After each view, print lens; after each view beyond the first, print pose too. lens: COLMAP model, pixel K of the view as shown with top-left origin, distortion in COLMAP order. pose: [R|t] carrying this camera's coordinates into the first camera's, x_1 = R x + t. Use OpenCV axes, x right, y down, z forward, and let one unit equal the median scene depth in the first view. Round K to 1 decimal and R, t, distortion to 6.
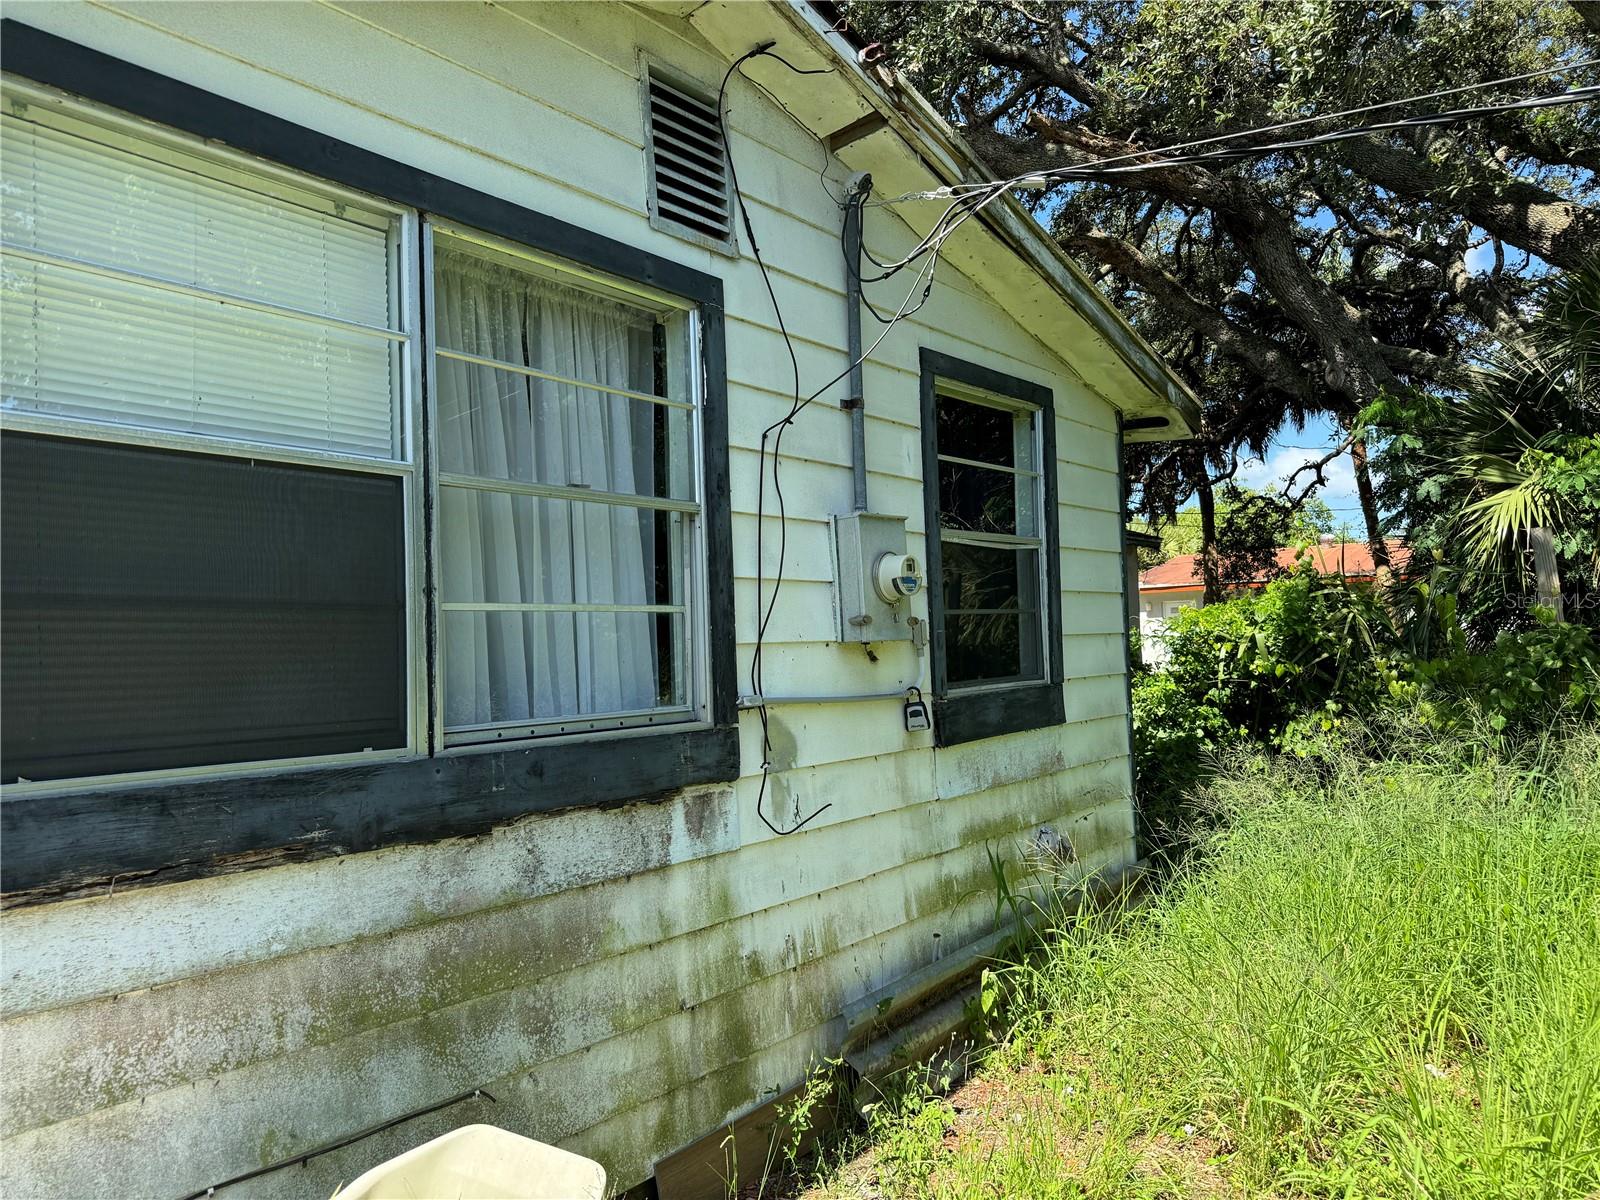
lens RADIAL K [[1116.6, 0, 811.2], [0, 1116.6, 603.1], [0, 0, 1]] dist [0.151721, -0.230845]
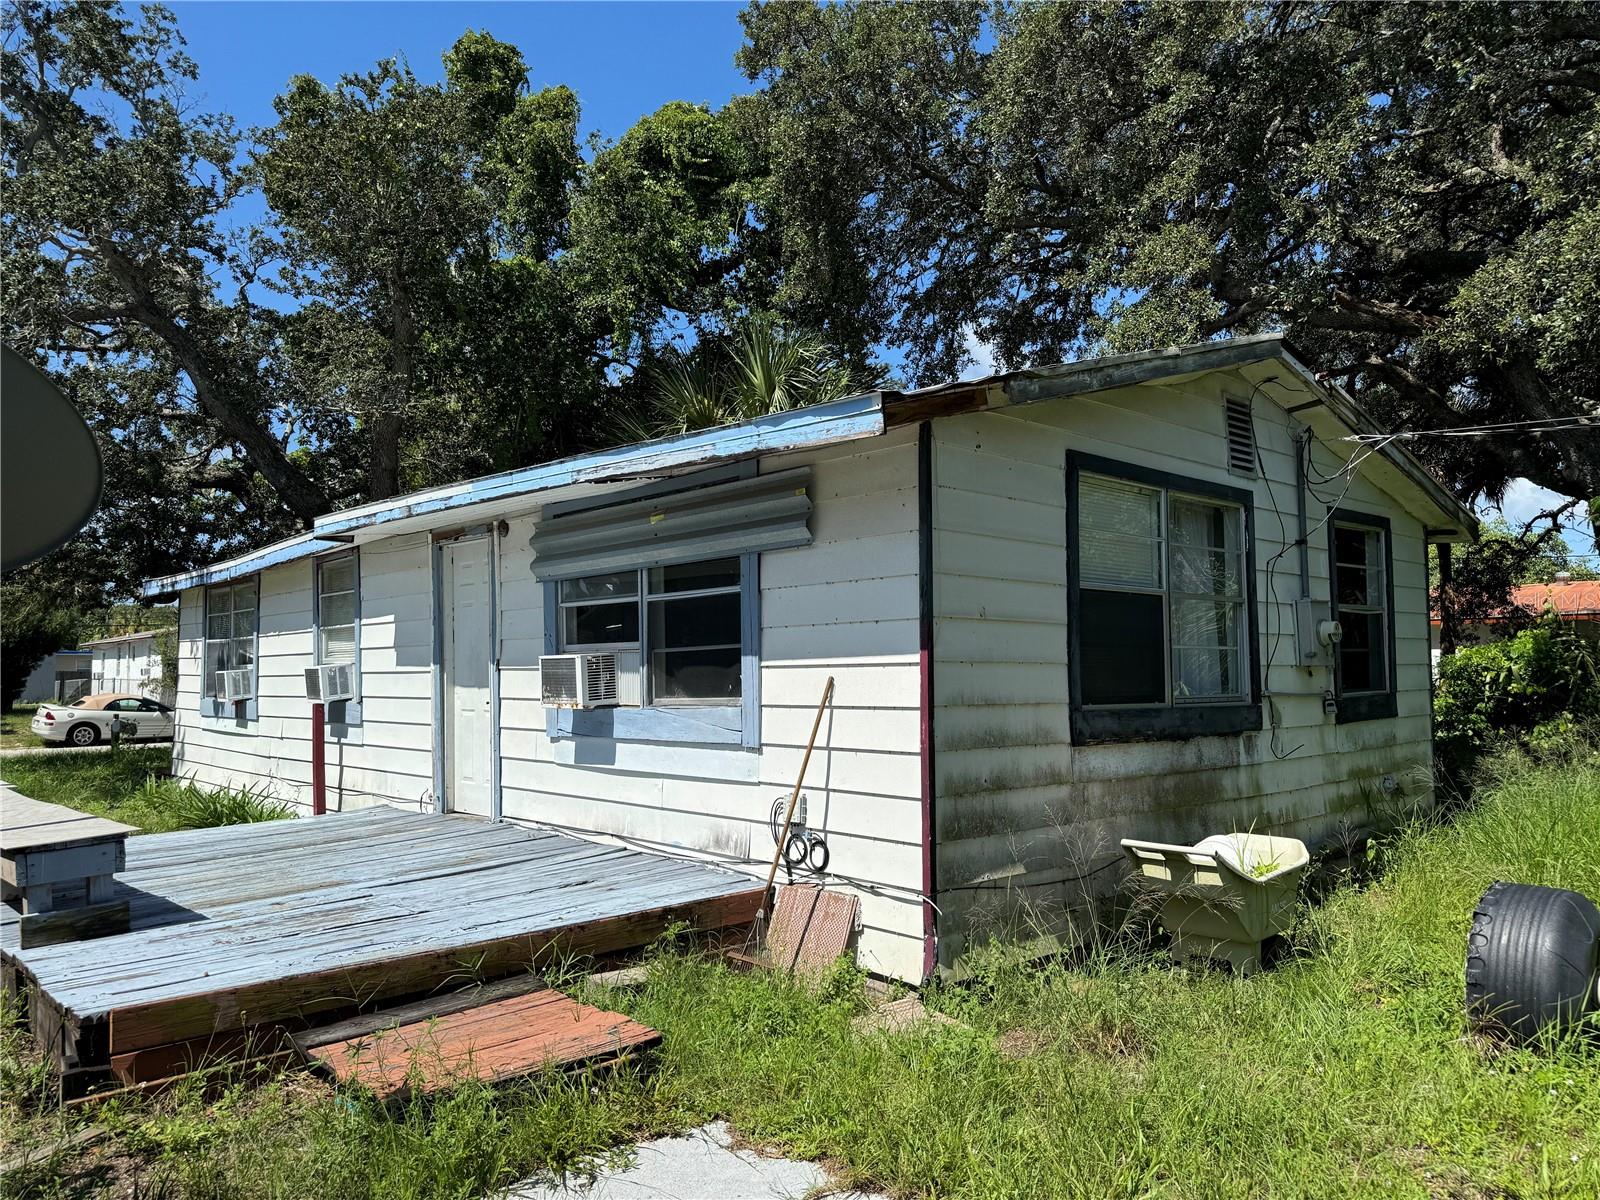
lens RADIAL K [[1170.8, 0, 806.9], [0, 1170.8, 608.6], [0, 0, 1]] dist [-0.010025, 0.037386]
pose [[0.989212, 0.013110, -0.145900, -0.444843], [-0.015107, 0.999807, -0.012589, -0.022051], [0.145707, 0.014657, 0.989219, -0.971990]]
